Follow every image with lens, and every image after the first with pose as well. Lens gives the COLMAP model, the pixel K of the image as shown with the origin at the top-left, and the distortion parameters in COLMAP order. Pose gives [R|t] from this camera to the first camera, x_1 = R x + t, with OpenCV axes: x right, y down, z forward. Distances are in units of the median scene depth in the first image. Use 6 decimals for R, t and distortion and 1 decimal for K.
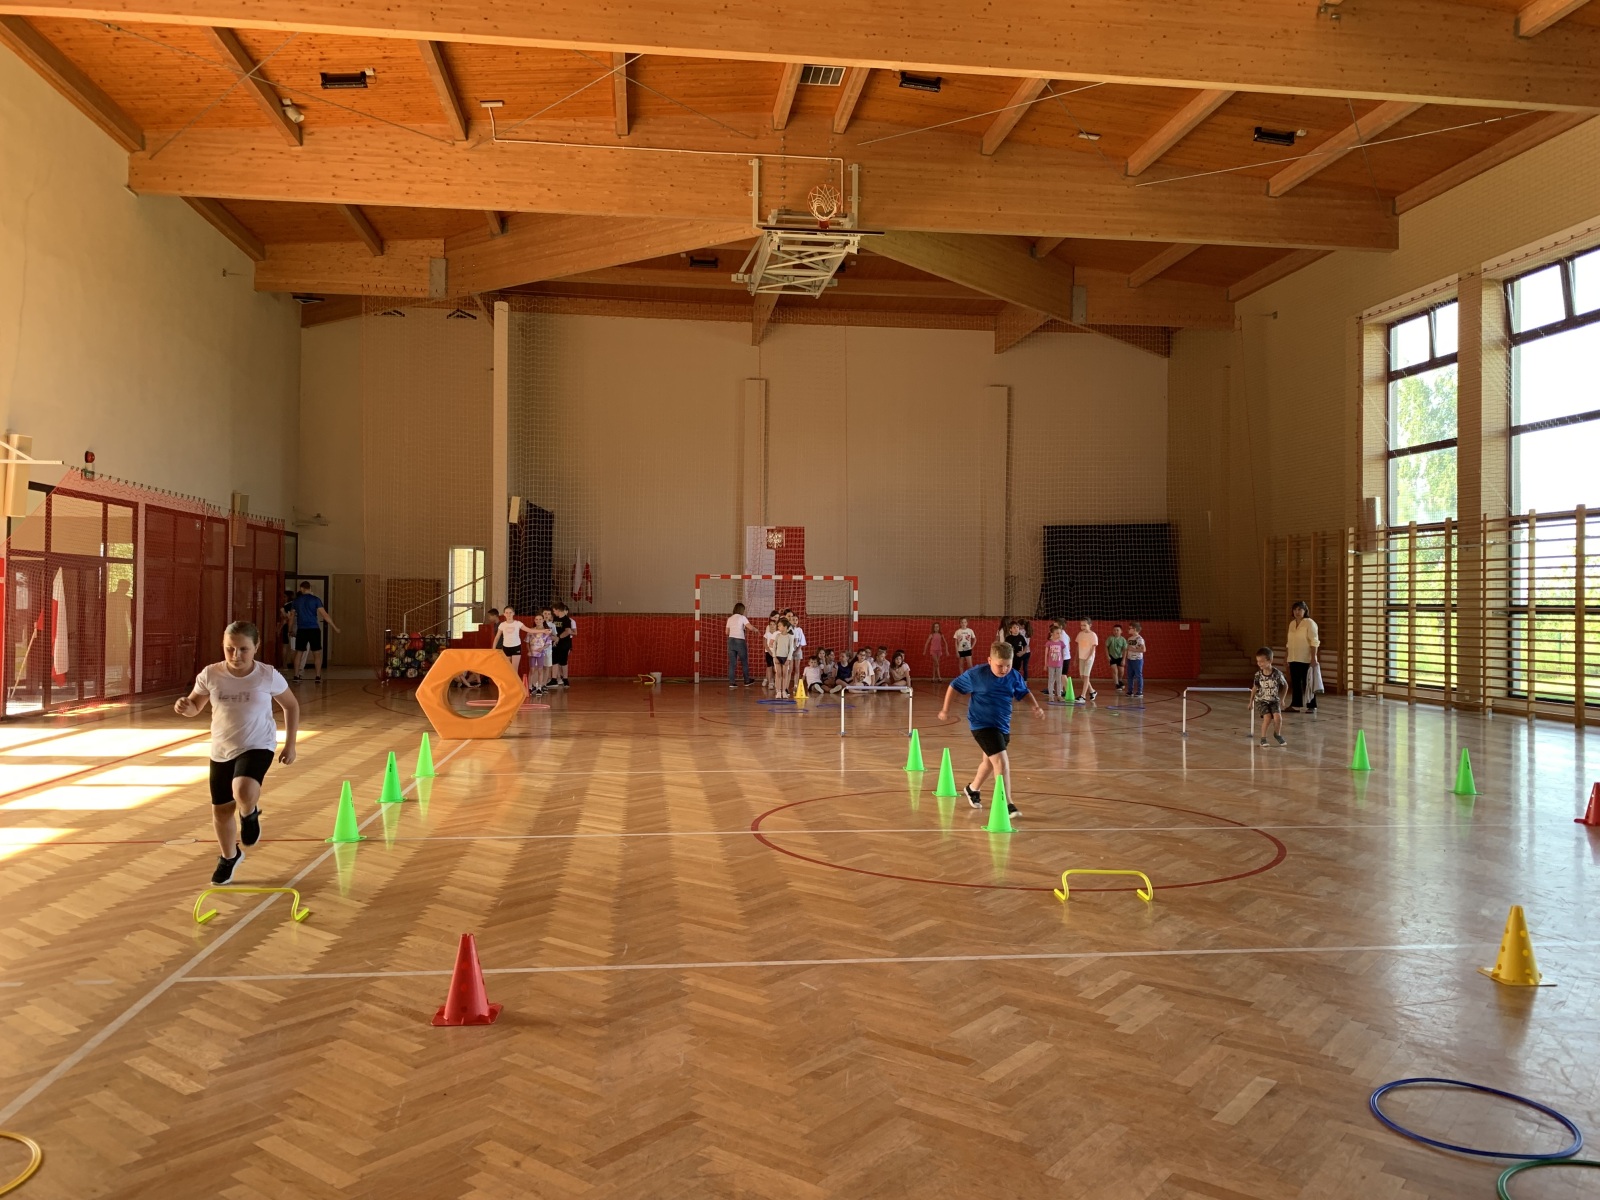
lens RADIAL K [[1064.9, 0, 800.0], [0, 1064.9, 600.0], [0, 0, 1]] dist [0.048288, -0.077504]
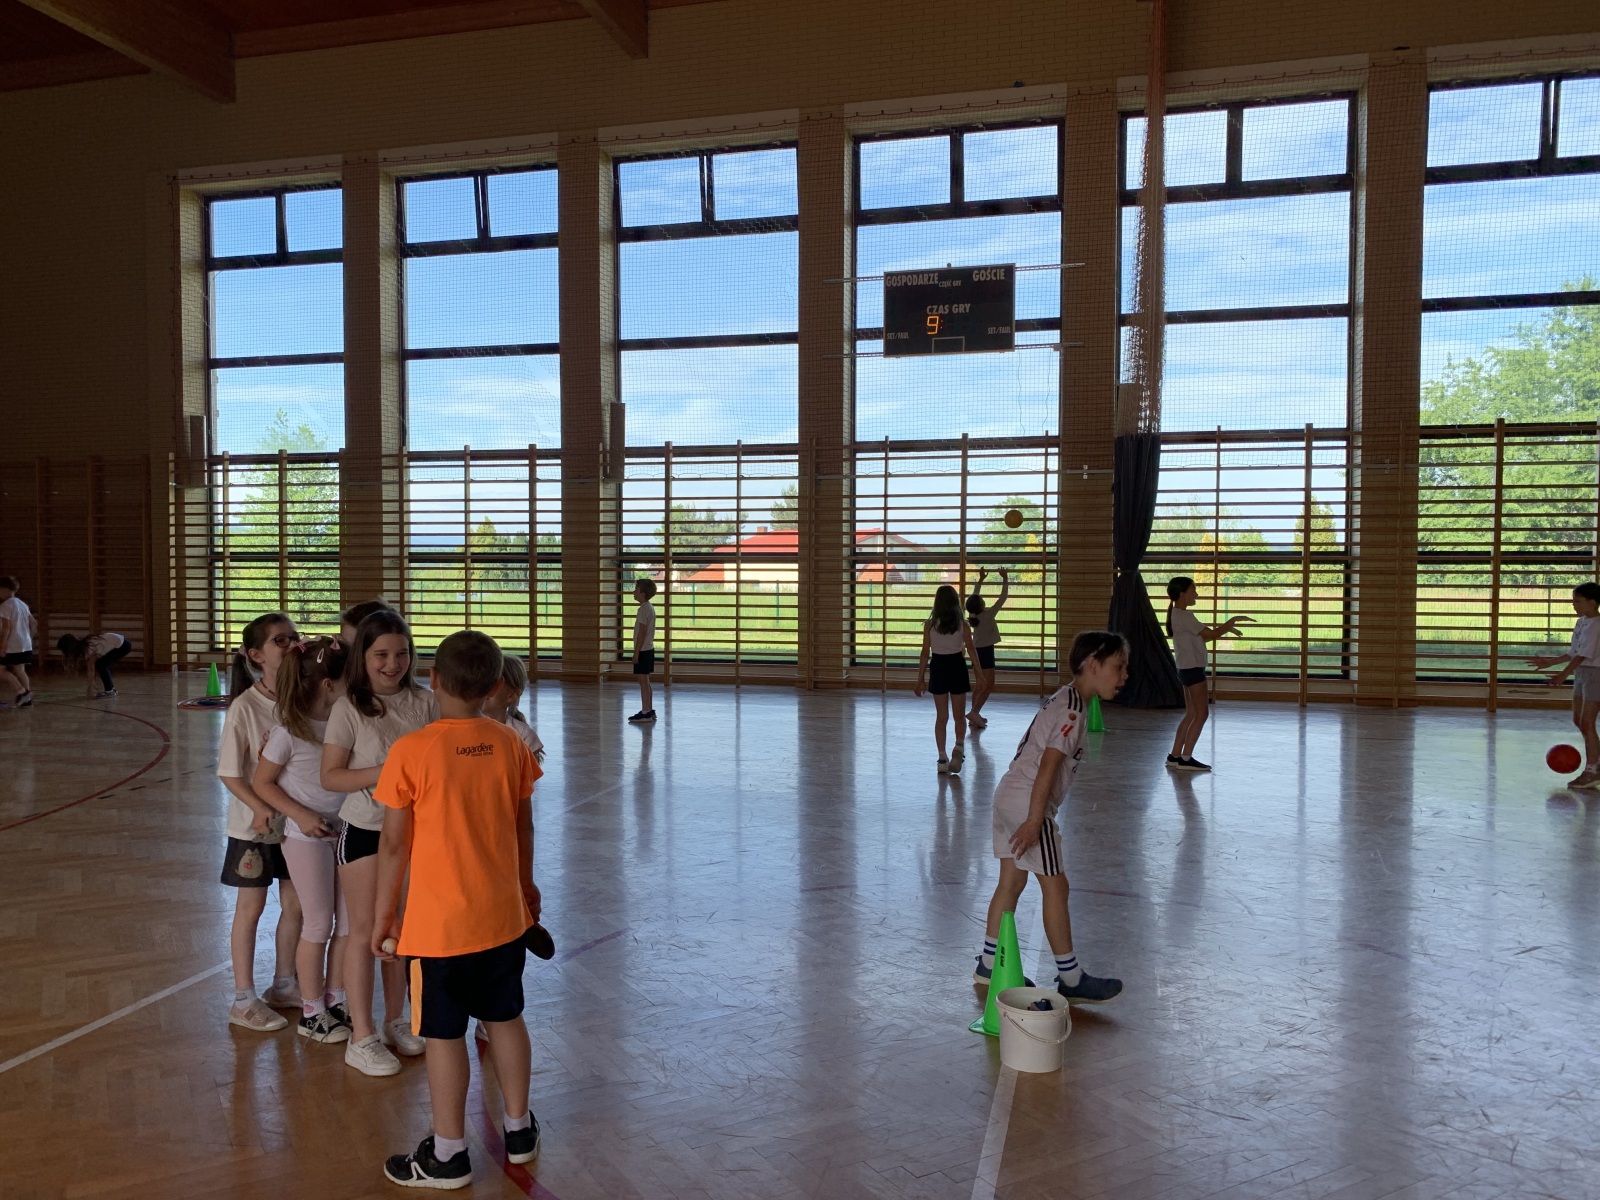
lens RADIAL K [[1064.9, 0, 800.0], [0, 1064.9, 600.0], [0, 0, 1]] dist [0.048288, -0.077504]
pose [[0.358655, -0.047146, 0.932279, -0.051102], [0.001406, 0.998750, 0.049967, -0.000033], [-0.933469, -0.016610, 0.358273, 0.369343]]
